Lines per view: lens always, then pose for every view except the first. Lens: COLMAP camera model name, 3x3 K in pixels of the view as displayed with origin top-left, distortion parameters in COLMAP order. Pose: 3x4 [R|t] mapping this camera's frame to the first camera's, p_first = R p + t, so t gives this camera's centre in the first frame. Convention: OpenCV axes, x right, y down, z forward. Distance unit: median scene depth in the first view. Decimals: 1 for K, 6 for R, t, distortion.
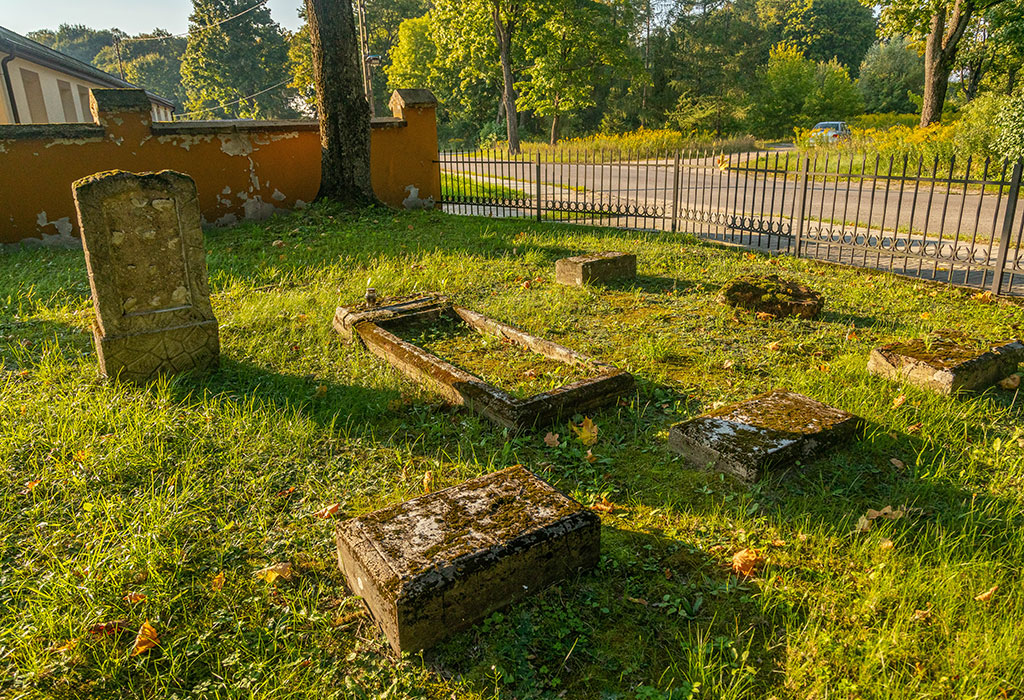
lens RADIAL K [[684.7, 0, 512.0], [0, 684.7, 350.0], [0, 0, 1]] dist [0.010097, 0.002195]
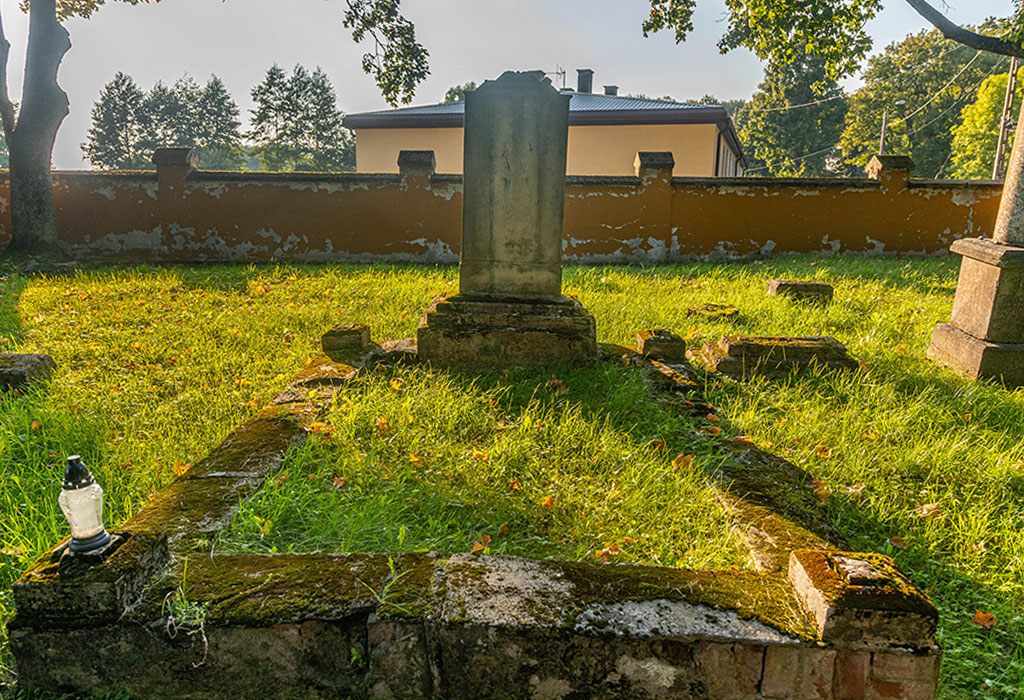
lens RADIAL K [[720.9, 0, 512.0], [0, 720.9, 350.0], [0, 0, 1]] dist [-0.000169, 0.003493]
pose [[0.787419, 0.171801, -0.591993, -0.045907], [-0.224723, 0.974289, -0.016161, 0.041402], [0.573996, 0.145760, 0.805781, -0.115456]]
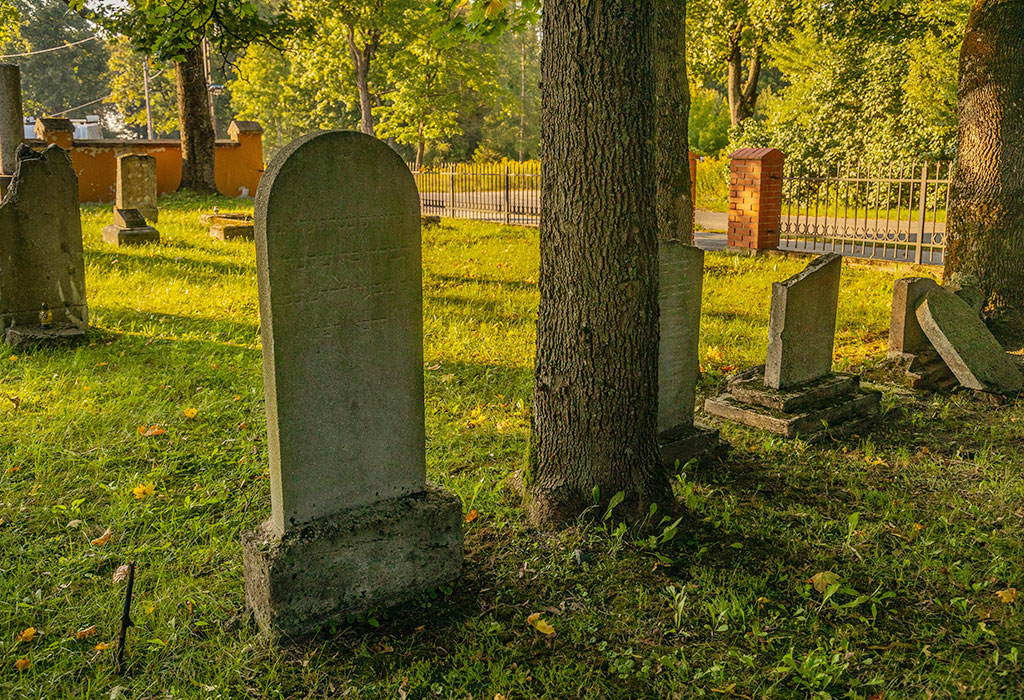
lens RADIAL K [[965.1, 0, 512.0], [0, 965.1, 350.0], [0, 0, 1]] dist [0.020457, -0.014973]
pose [[0.994117, -0.000028, 0.108315, 0.046958], [0.013020, 0.992780, -0.119242, 0.084673], [-0.107530, 0.119951, 0.986939, -0.246483]]
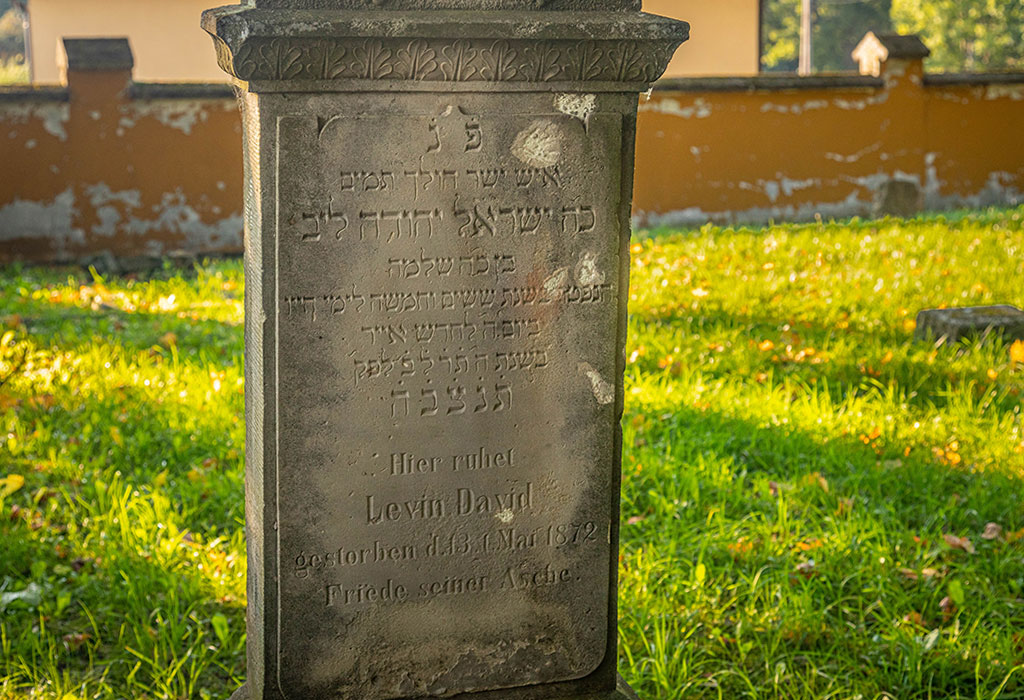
lens RADIAL K [[1610.4, 0, 512.0], [0, 1610.4, 350.0], [0, 0, 1]] dist [0.022717, 0.033885]
pose [[0.955614, 0.055357, -0.289375, -0.154956], [-0.101150, 0.984135, -0.145766, 0.089558], [0.276715, 0.168566, 0.946052, -0.247131]]
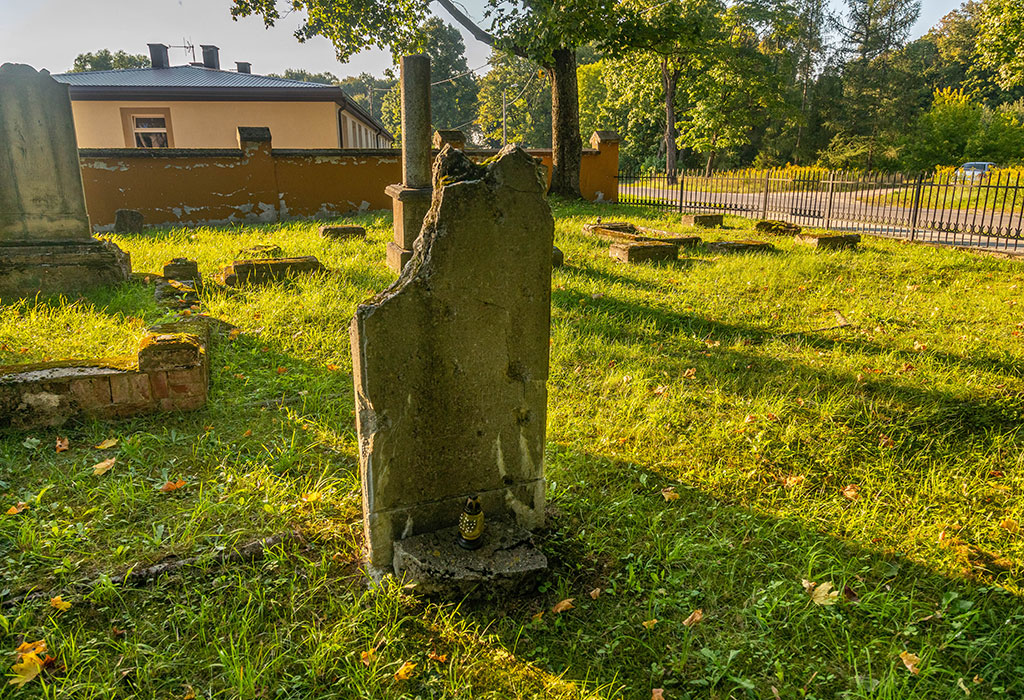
lens RADIAL K [[682.4, 0, 512.0], [0, 682.4, 350.0], [0, 0, 1]] dist [0.009644, -0.004685]
pose [[0.975052, 0.078692, -0.207558, 0.002828], [-0.088126, 0.995437, -0.036588, 0.049272], [0.203732, 0.053966, 0.977538, -0.137947]]
